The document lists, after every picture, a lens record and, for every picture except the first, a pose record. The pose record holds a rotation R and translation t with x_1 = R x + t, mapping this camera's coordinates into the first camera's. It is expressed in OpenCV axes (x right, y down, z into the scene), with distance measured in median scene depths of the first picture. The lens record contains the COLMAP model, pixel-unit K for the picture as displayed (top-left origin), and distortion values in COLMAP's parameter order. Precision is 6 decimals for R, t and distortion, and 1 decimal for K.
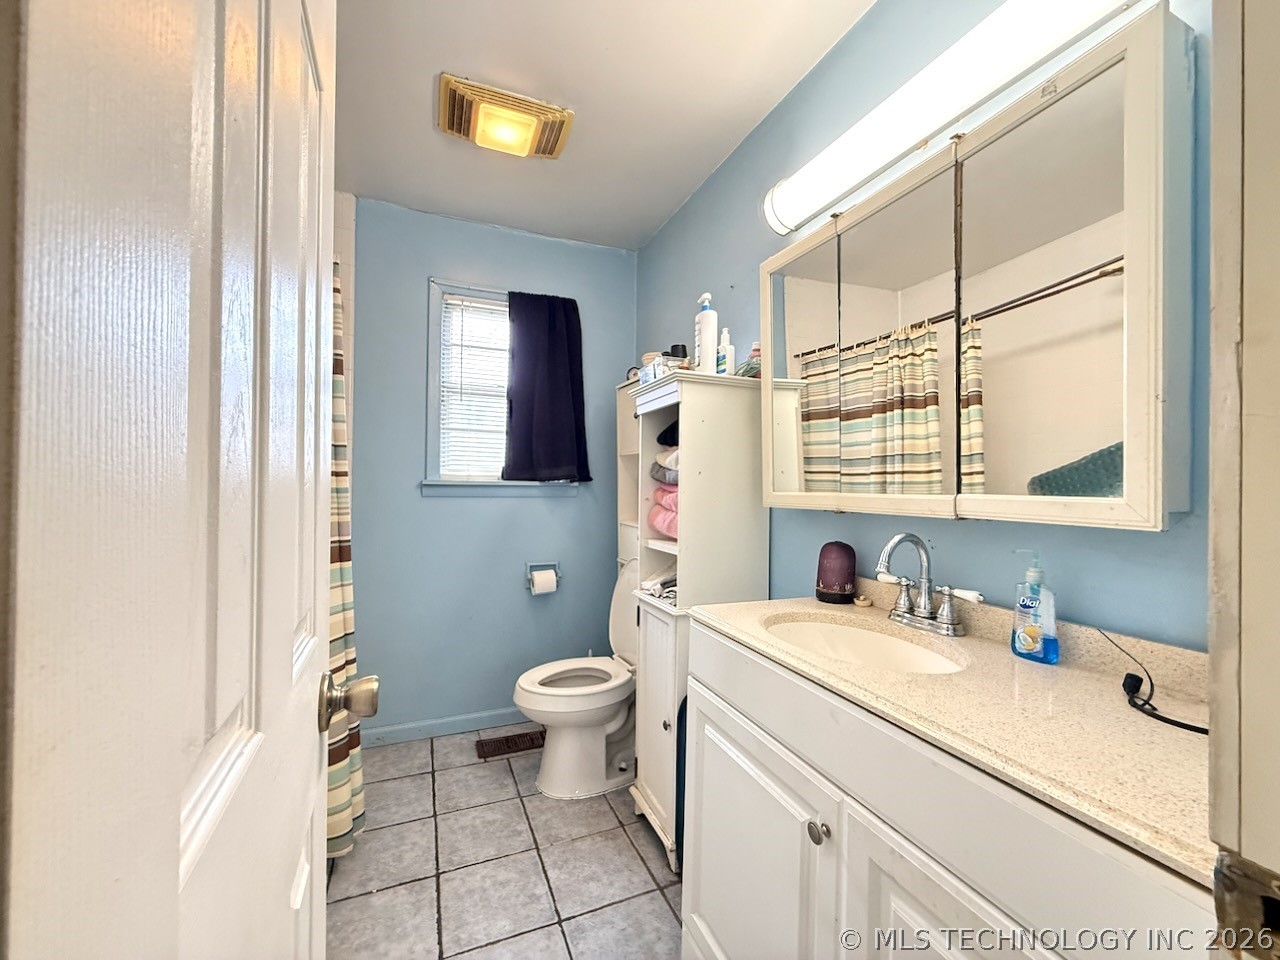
lens RADIAL K [[506.8, 0, 636.6], [0, 506.8, 480.7], [0, 0, 1]] dist [-0.001994, -0.000036]
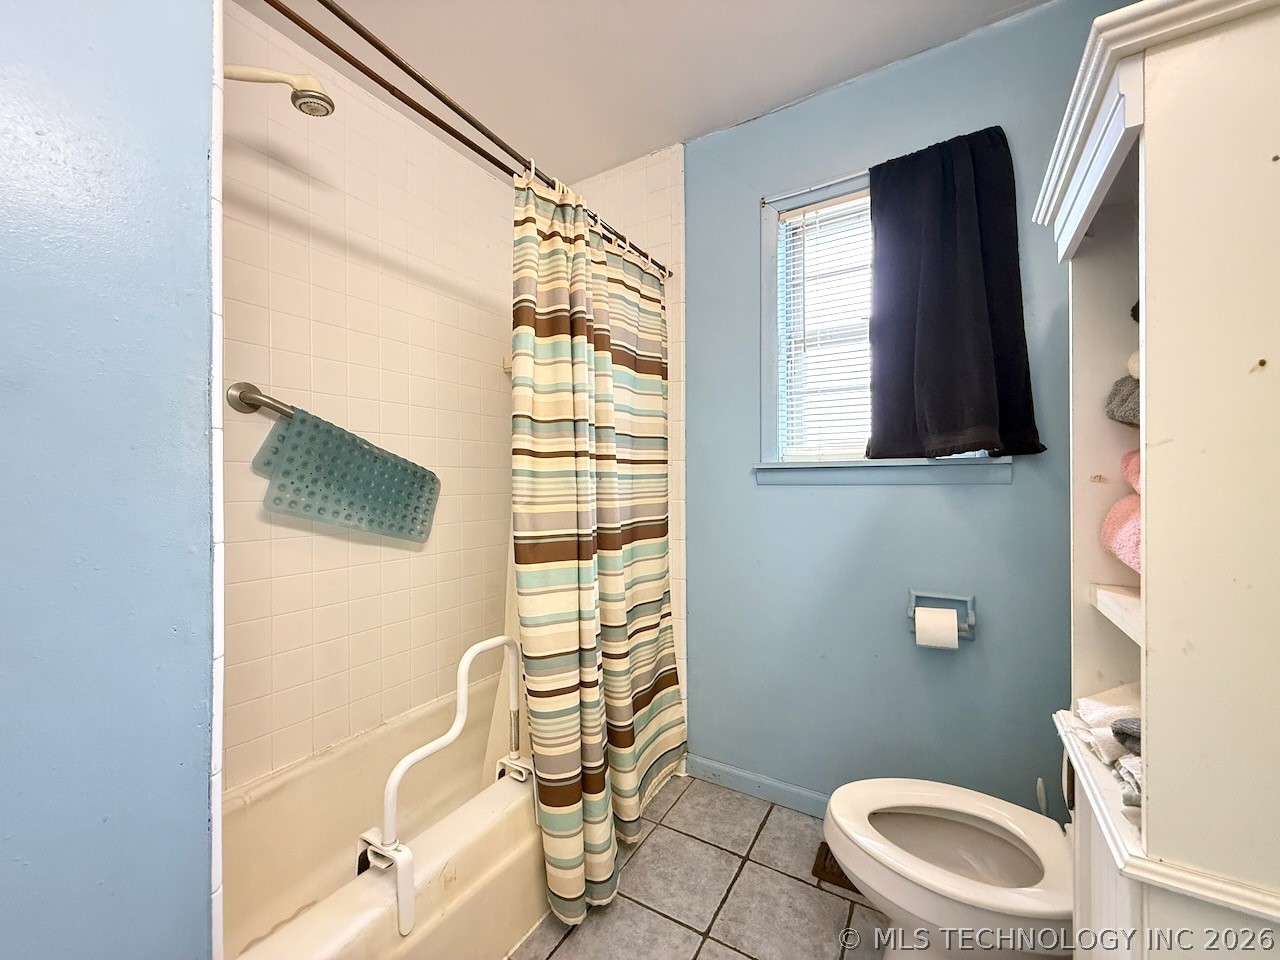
lens RADIAL K [[506.8, 0, 636.6], [0, 506.8, 480.7], [0, 0, 1]] dist [-0.001994, -0.000036]
pose [[0.586430, -0.023249, -0.809666, 0.093623], [0.025219, 0.999627, -0.010438, 0.026612], [0.809607, -0.014298, 0.586798, 0.376972]]
